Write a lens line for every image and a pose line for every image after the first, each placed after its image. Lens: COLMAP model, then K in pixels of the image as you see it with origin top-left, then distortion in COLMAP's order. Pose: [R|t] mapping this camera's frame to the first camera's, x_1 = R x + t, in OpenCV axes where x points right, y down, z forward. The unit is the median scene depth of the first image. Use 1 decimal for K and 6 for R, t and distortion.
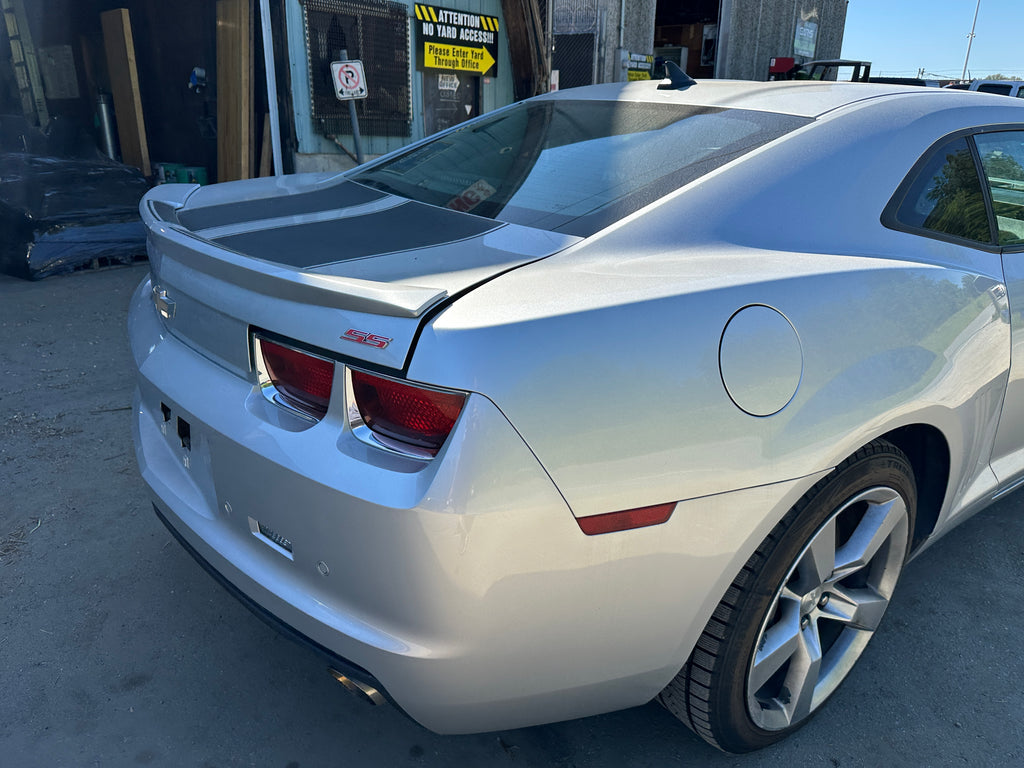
lens RADIAL K [[728.1, 0, 514.6], [0, 728.1, 384.6], [0, 0, 1]] dist [0.017595, -0.022387]
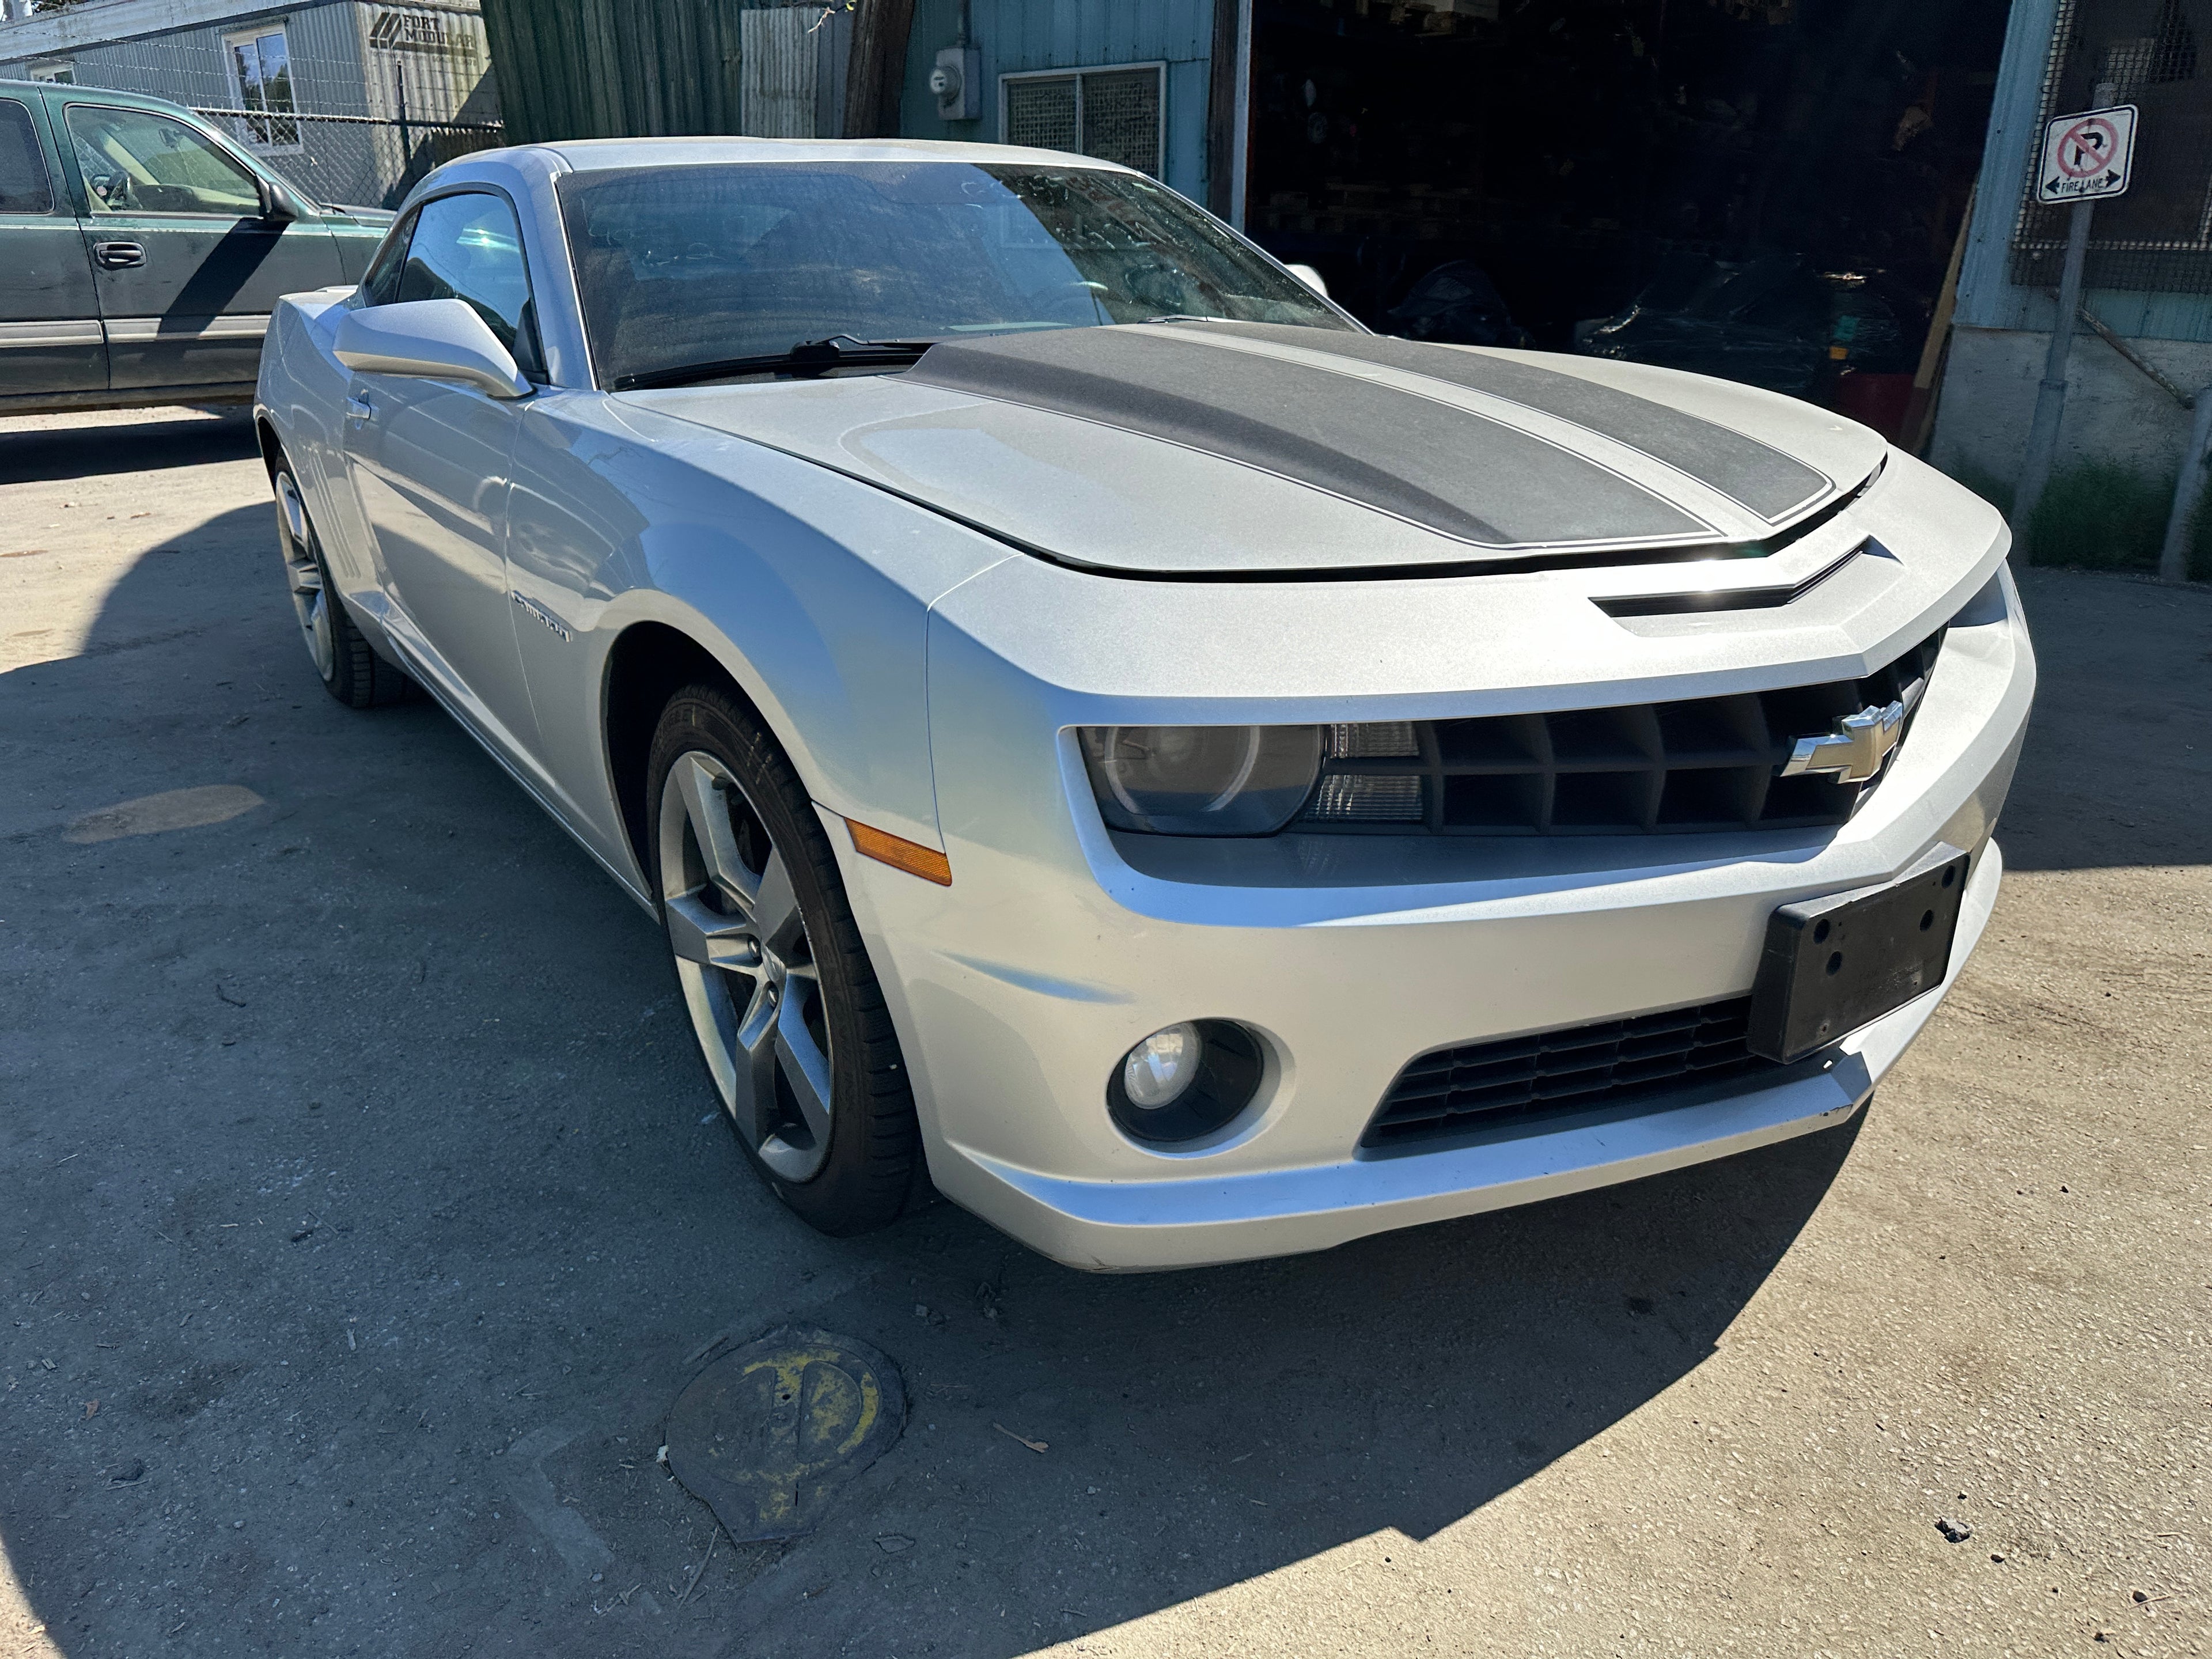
lens RADIAL K [[1566.3, 0, 1112.0], [0, 1566.3, 815.2], [0, 0, 1]] dist [0.004032, -0.006167]
pose [[-0.025529, 0.317920, -0.947774, 0.640988], [-0.356056, 0.883016, 0.305789, -0.136613], [0.934116, 0.345267, 0.090655, 0.451030]]
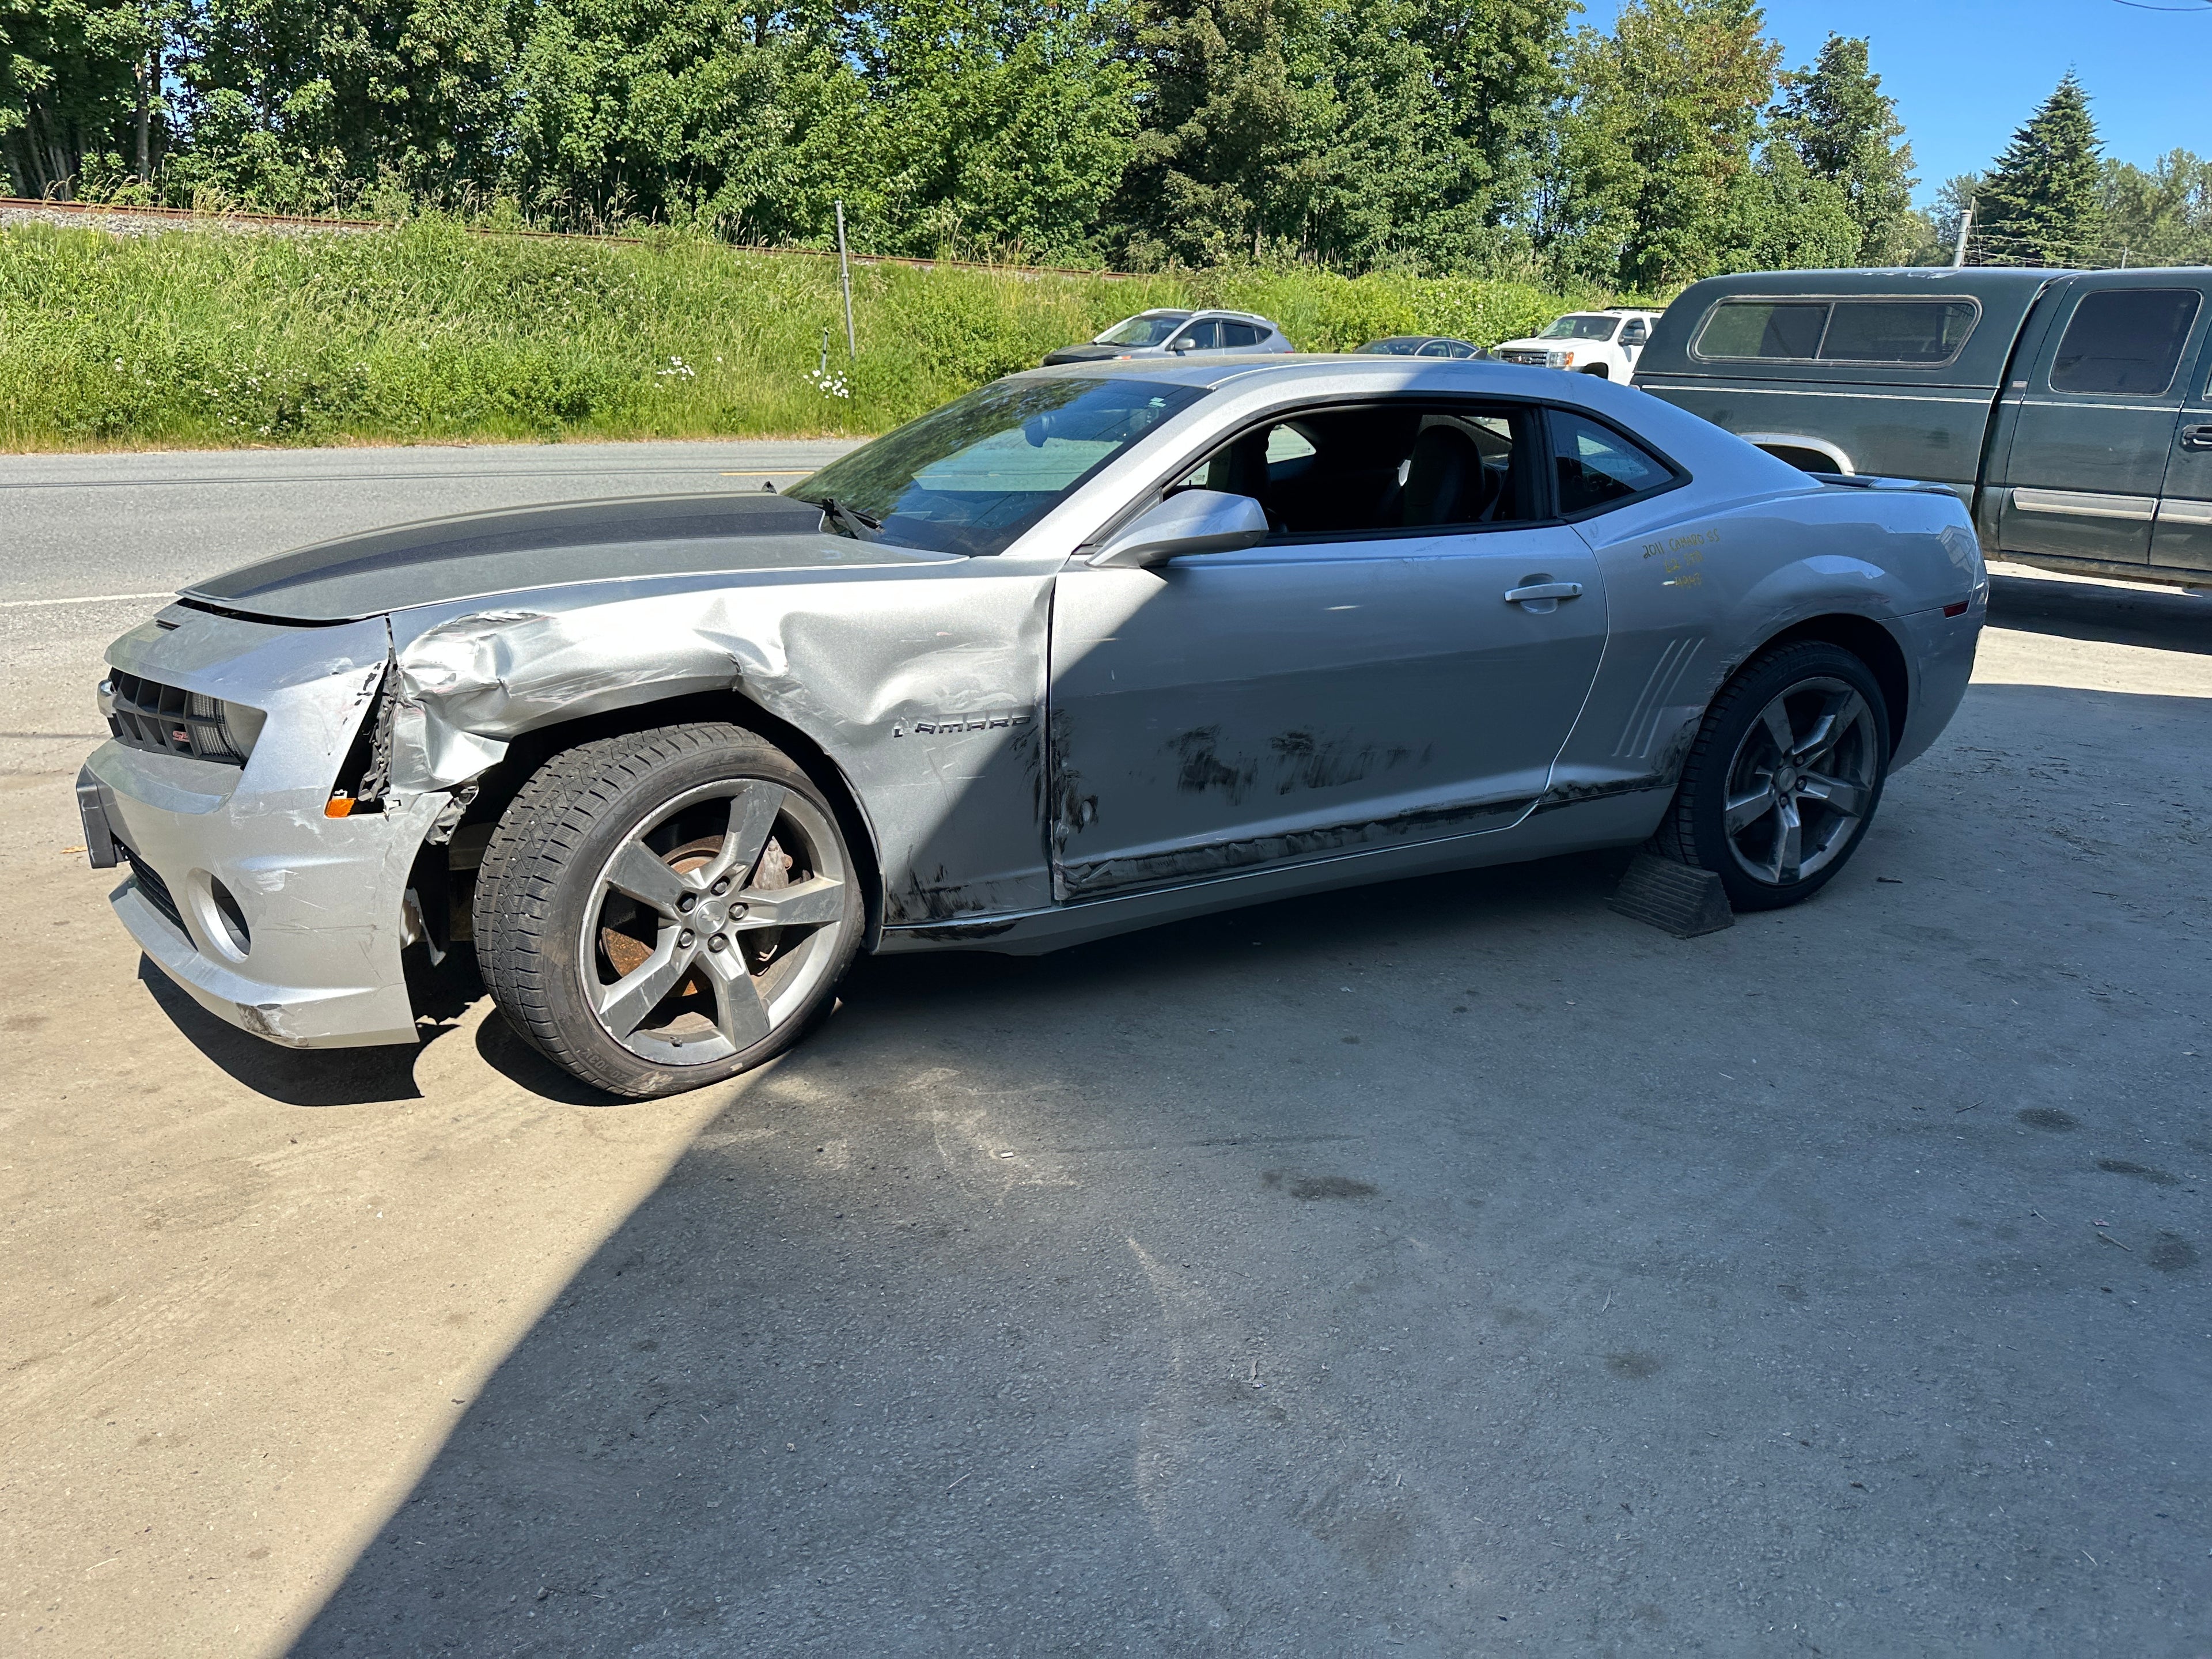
lens RADIAL K [[1572.7, 0, 1106.1], [0, 1572.7, 846.6], [0, 0, 1]] dist [0.011525, -0.009648]
pose [[-0.985272, -0.097730, 0.140314, 0.097198], [0.010261, 0.785307, 0.619021, -0.346688], [-0.170687, 0.611344, -0.772738, 0.881754]]
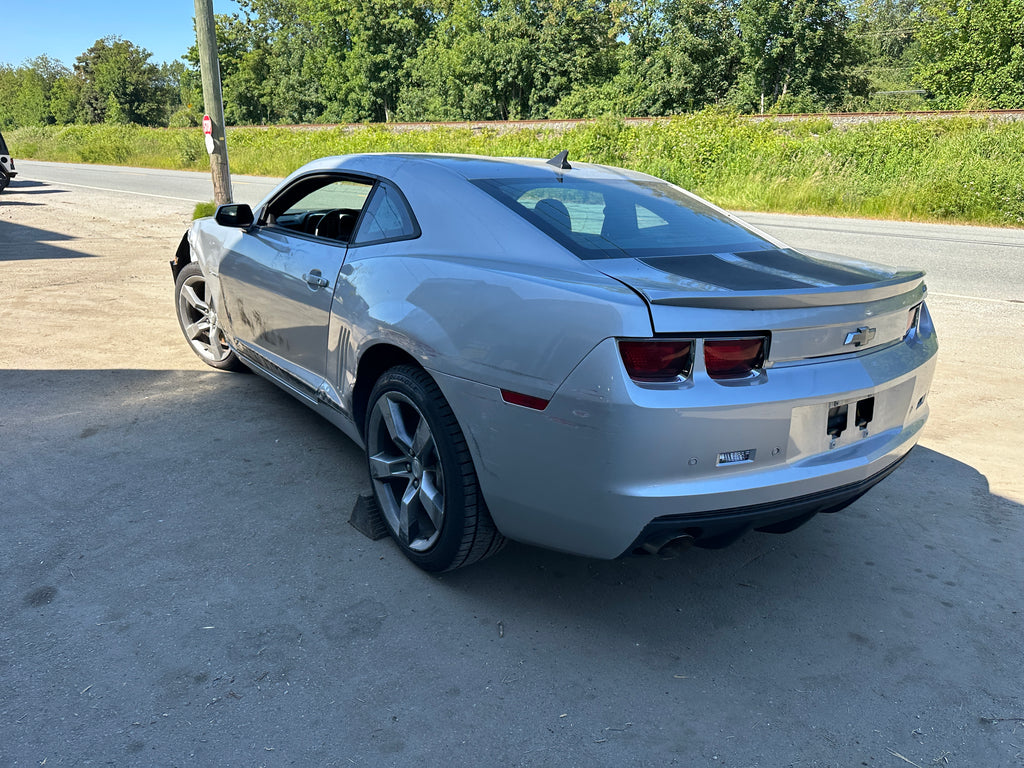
lens RADIAL K [[729.4, 0, 513.1], [0, 729.4, 390.8], [0, 0, 1]] dist [0.019681, -0.027469]
pose [[0.010989, -0.331284, 0.943467, -0.370368], [0.335512, 0.890048, 0.308619, -0.136928], [-0.941972, 0.313153, 0.120930, 0.294424]]
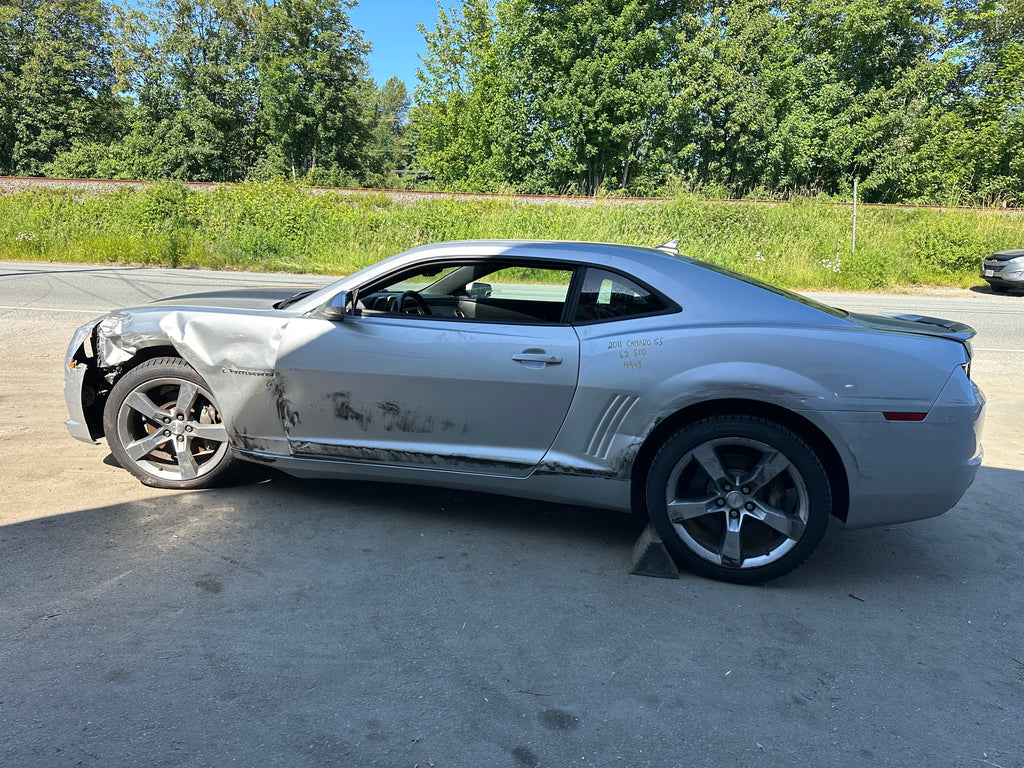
lens RADIAL K [[728.1, 0, 514.6], [0, 728.1, 384.6], [0, 0, 1]] dist [0.017595, -0.022387]
pose [[-0.610745, -0.205459, 0.764707, -0.285132], [0.232614, 0.876583, 0.421299, -0.273680], [-0.756889, 0.435188, -0.487576, 0.656988]]
